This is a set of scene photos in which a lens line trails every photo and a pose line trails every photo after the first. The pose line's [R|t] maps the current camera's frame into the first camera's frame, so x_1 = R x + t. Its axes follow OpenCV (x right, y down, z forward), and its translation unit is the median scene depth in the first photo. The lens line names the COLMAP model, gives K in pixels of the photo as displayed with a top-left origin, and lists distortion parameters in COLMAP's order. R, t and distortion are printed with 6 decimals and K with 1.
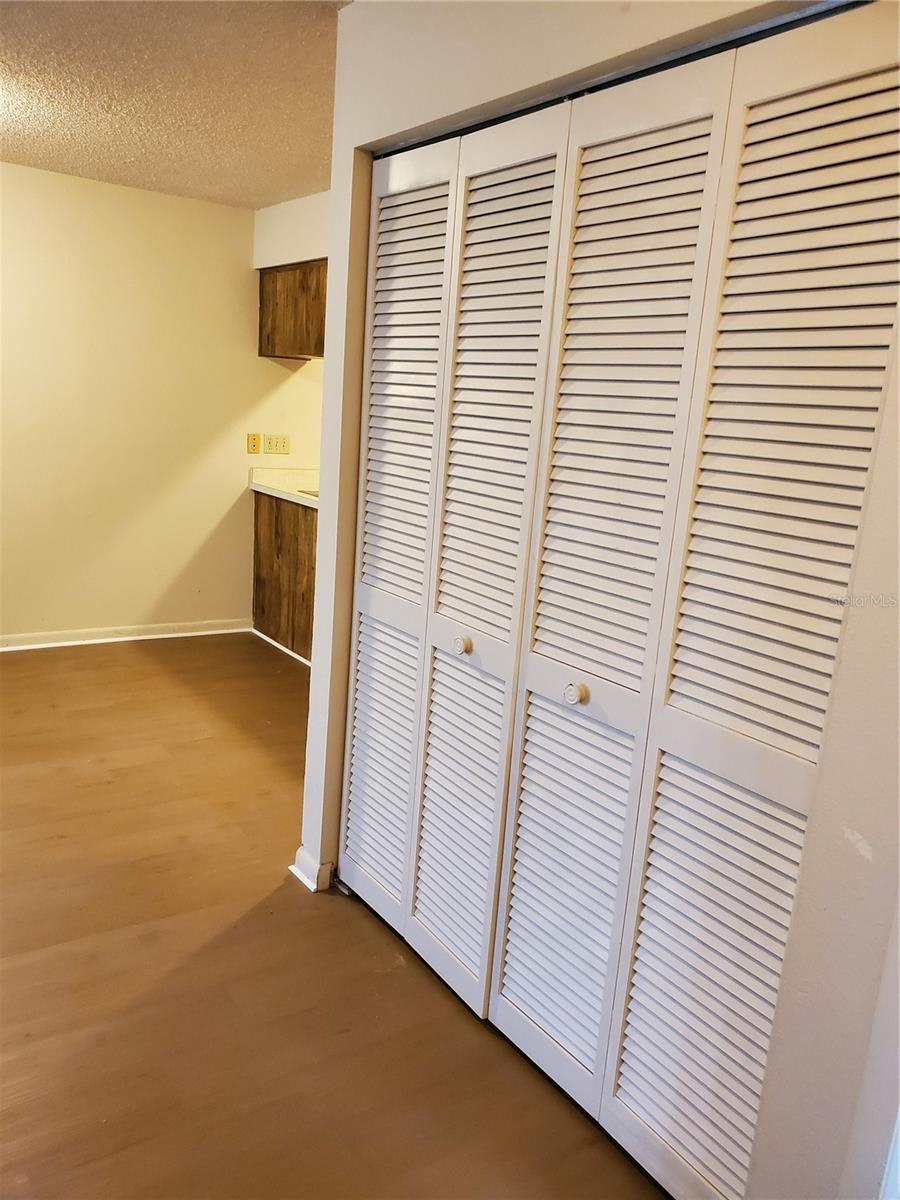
lens RADIAL K [[922.5, 0, 448.6], [0, 922.5, 598.9], [0, 0, 1]] dist [0.033734, 0.003866]
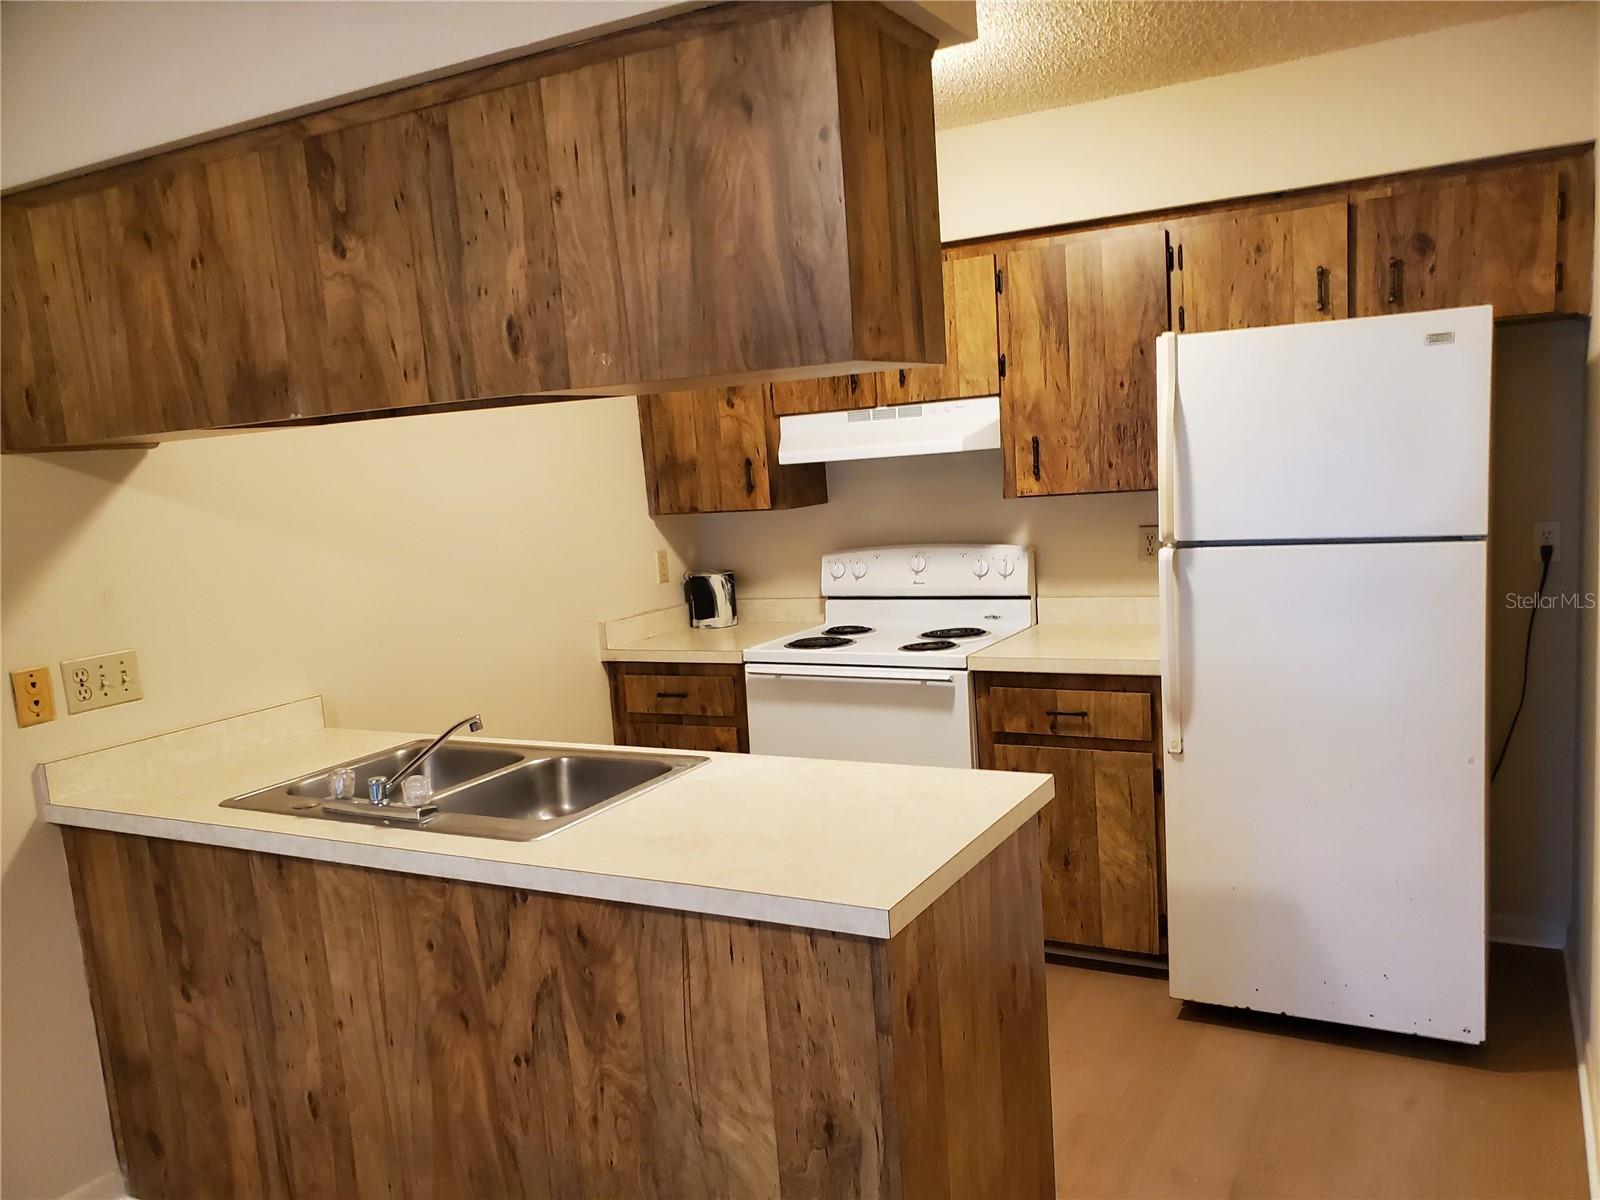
lens RADIAL K [[1230.1, 0, 802.8], [0, 1230.1, 610.1], [0, 0, 1]] dist [0.033734, 0.003866]
pose [[0.886509, -0.200247, 0.417137, -0.145278], [0.232851, 0.972103, -0.028201, -0.120883], [-0.399853, 0.122131, 0.908406, 0.456932]]
